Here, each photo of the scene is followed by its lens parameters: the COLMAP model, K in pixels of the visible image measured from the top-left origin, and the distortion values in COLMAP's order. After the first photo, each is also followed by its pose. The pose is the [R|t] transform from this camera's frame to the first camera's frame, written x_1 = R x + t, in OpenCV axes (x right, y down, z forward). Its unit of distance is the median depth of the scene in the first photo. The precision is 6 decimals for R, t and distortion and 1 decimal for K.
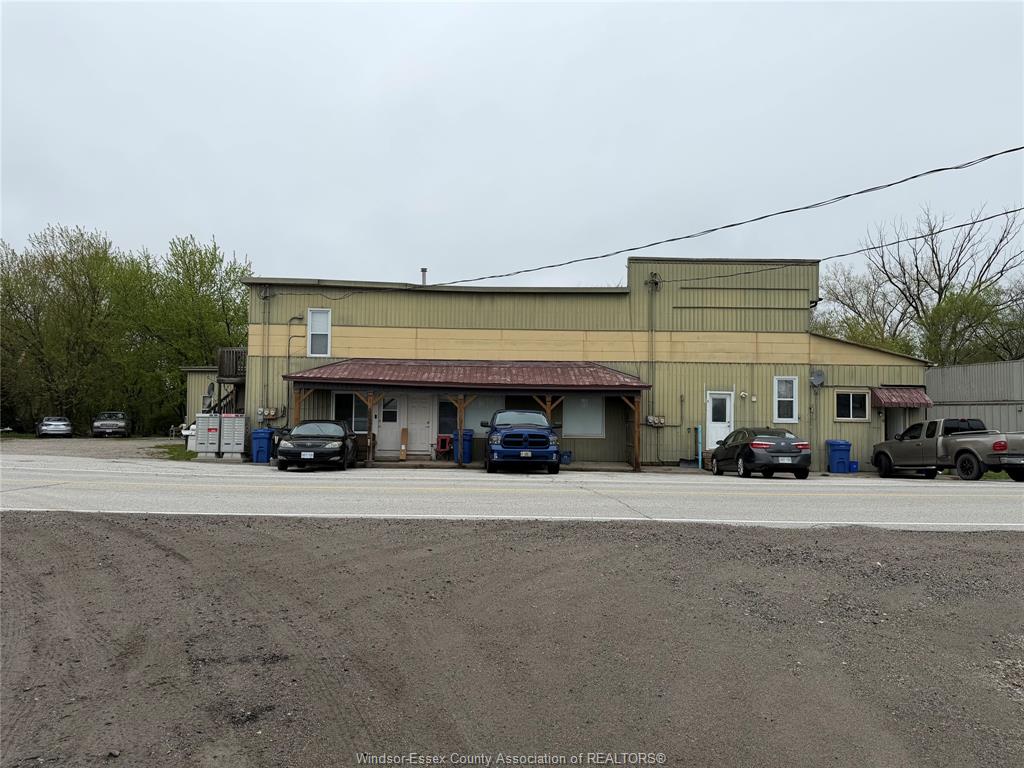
lens RADIAL K [[713.2, 0, 513.1], [0, 713.2, 384.4], [0, 0, 1]] dist [0.094264, -0.004267]
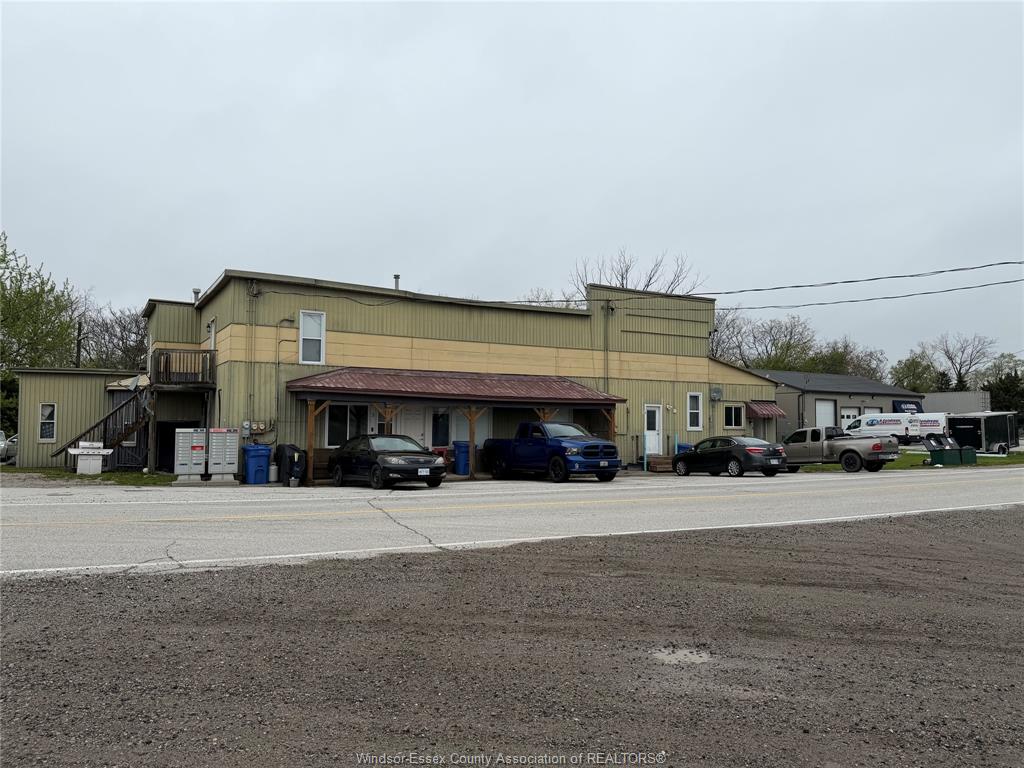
lens RADIAL K [[713.2, 0, 544.6], [0, 713.2, 378.1], [0, 0, 1]] dist [0.094264, -0.004267]
pose [[0.881577, 0.023890, 0.471436, -0.437857], [-0.016832, 0.999674, -0.019183, -0.008274], [-0.471740, 0.008976, 0.881692, 0.058599]]
